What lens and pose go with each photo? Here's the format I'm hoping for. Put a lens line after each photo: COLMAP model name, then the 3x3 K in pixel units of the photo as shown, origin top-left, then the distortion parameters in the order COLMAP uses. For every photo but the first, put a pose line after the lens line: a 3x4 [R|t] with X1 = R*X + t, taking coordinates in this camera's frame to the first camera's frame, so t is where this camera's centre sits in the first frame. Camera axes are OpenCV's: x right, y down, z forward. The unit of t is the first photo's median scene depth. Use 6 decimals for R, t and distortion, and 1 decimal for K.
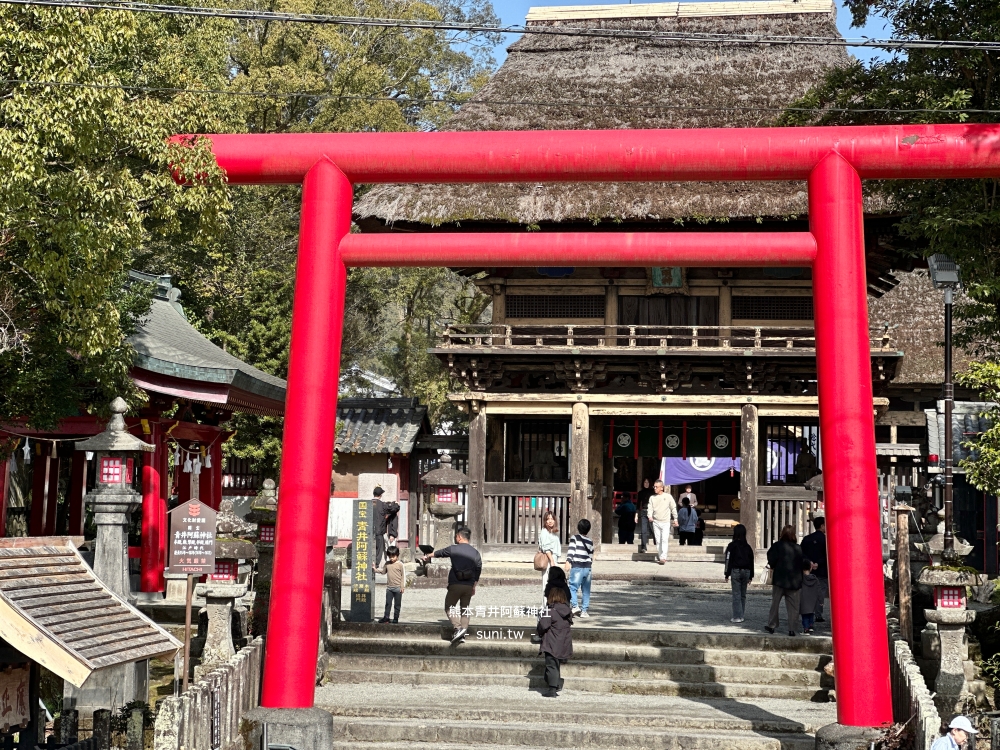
lens RADIAL K [[2121.0, 0, 500.0], [0, 2121.0, 375.0], [0, 0, 1]] dist [-0.325322, 6.409309]
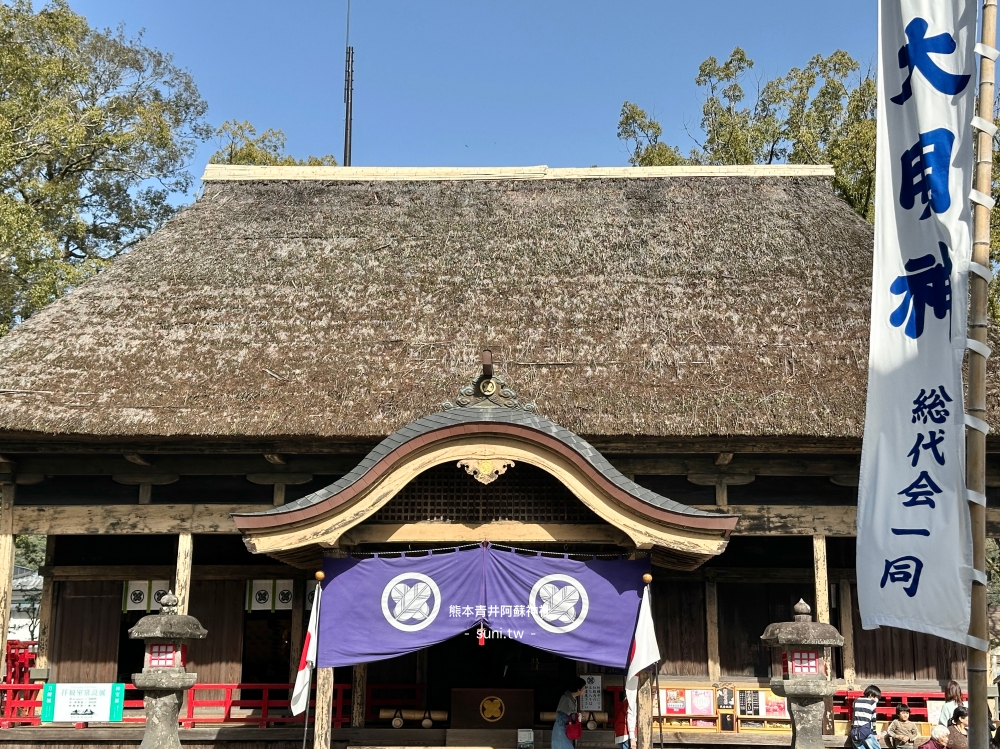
lens RADIAL K [[1457.1, 0, 500.0], [0, 1457.1, 374.5], [0, 0, 1]] dist [0.139341, -0.017378]
pose [[0.992556, 0.015391, 0.120814, 0.125942], [0.001680, 0.990158, -0.139946, 0.057723], [-0.121779, 0.139107, 0.982761, 1.150471]]
